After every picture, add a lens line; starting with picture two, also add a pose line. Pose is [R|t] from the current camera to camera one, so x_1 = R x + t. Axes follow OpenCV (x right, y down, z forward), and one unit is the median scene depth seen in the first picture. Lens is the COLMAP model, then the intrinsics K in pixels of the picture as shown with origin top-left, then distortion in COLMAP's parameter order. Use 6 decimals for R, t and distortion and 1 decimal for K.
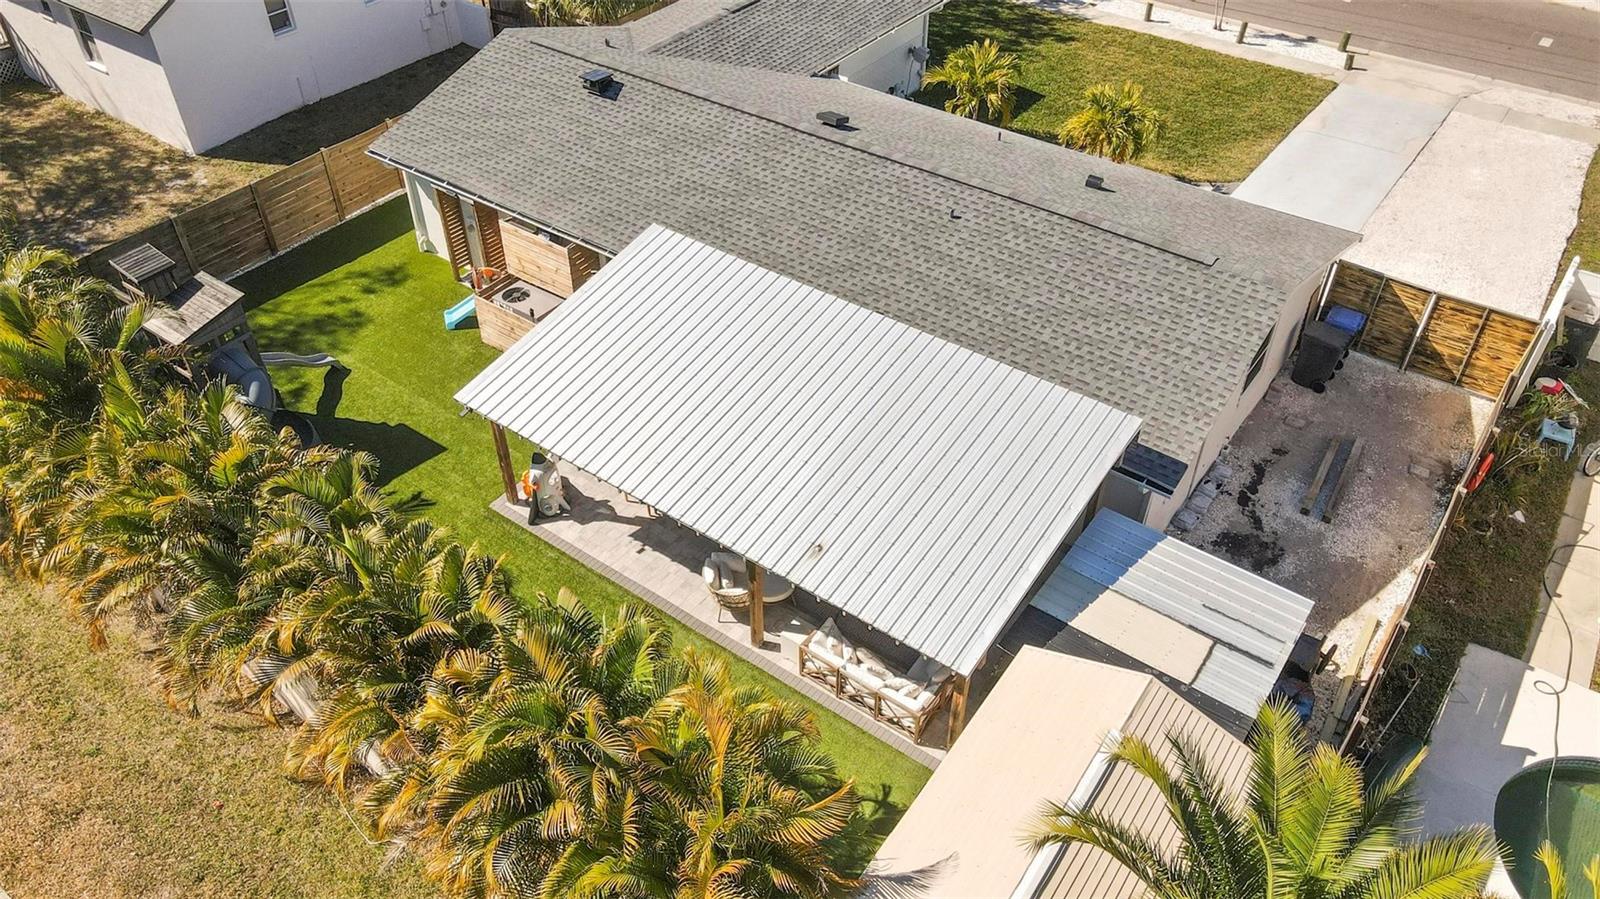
lens RADIAL K [[1186.4, 0, 799.9], [0, 1186.4, 451.6], [0, 0, 1]] dist [0.001495, 0.009558]
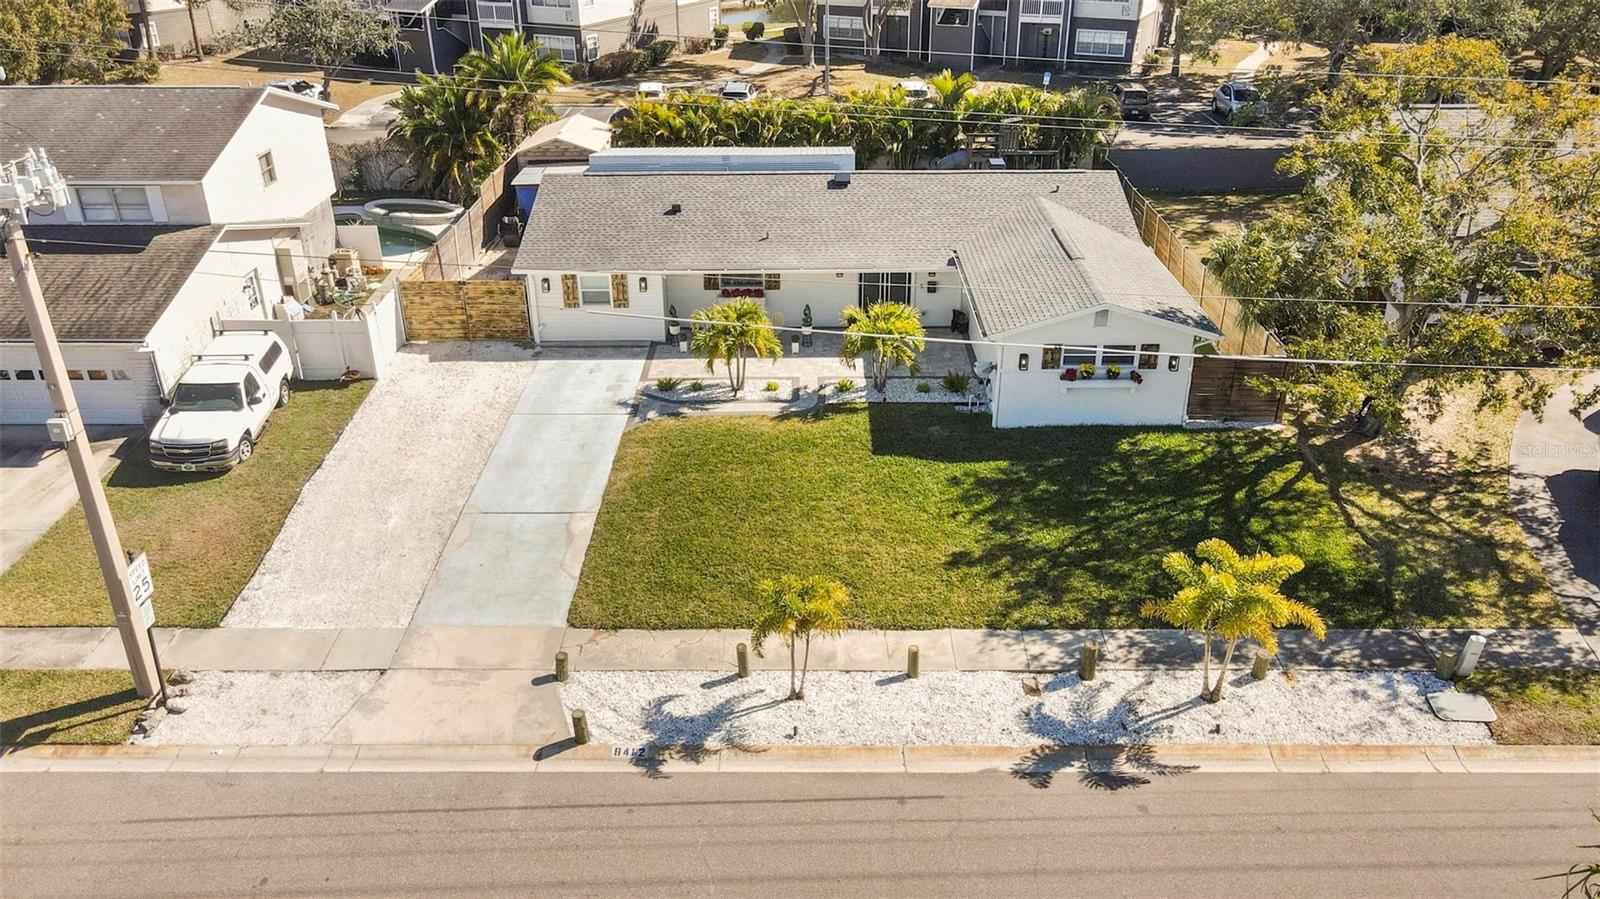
lens RADIAL K [[1186.4, 0, 801.4], [0, 1186.4, 443.9], [0, 0, 1]] dist [0.001495, 0.009558]
pose [[-0.809866, 0.271971, -0.519759, 0.953602], [-0.379025, 0.433645, 0.817491, -1.355071], [0.447725, 0.859060, -0.248111, 1.627827]]
